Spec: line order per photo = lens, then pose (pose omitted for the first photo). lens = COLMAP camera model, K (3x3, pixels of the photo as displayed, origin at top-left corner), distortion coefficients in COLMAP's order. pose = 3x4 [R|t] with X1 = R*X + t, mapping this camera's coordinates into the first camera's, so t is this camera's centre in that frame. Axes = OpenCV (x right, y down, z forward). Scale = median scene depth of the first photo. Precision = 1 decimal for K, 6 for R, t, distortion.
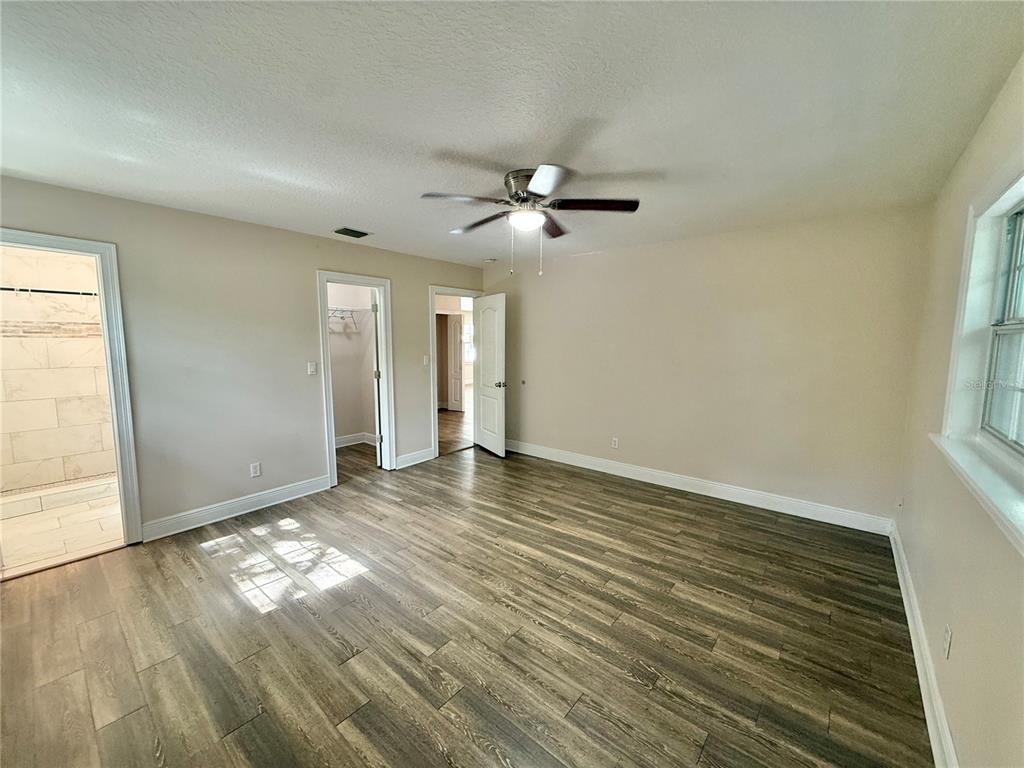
lens RADIAL K [[406.8, 0, 514.1], [0, 406.8, 390.8], [0, 0, 1]] dist [0.000454, -0.000078]
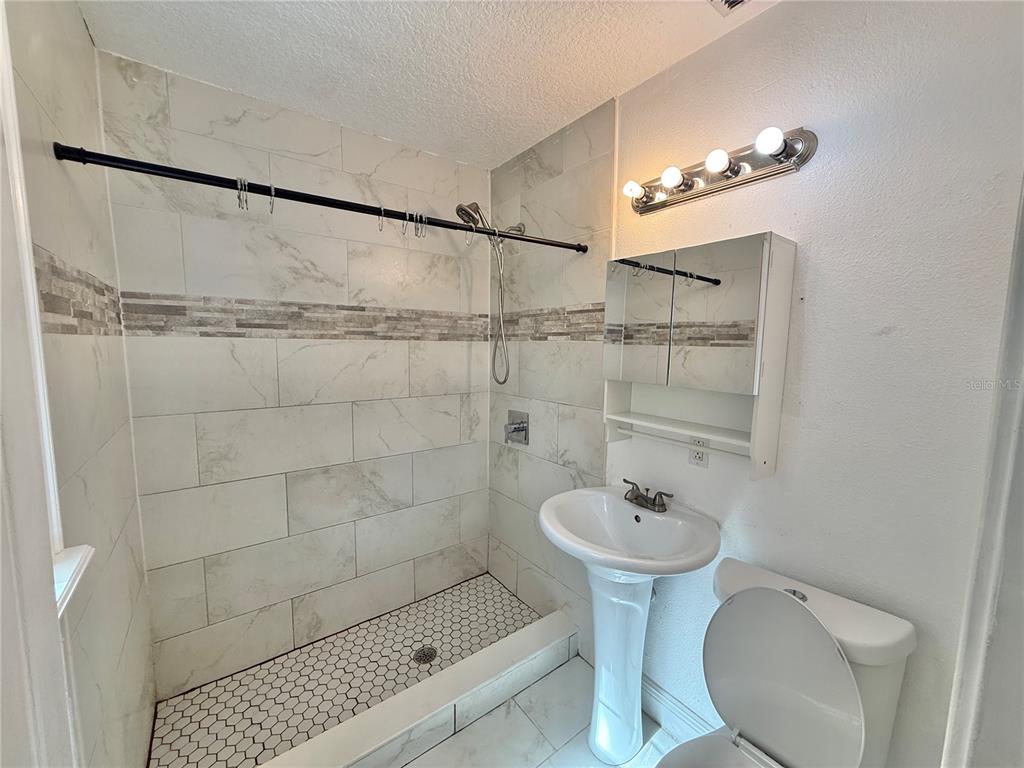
lens RADIAL K [[406.8, 0, 511.3], [0, 406.8, 388.9], [0, 0, 1]] dist [0.000454, -0.000078]
pose [[0.972254, 0.045976, -0.229364, -0.790121], [-0.046381, 0.998917, 0.003631, -0.087801], [0.229282, 0.007108, 0.973334, 0.622424]]
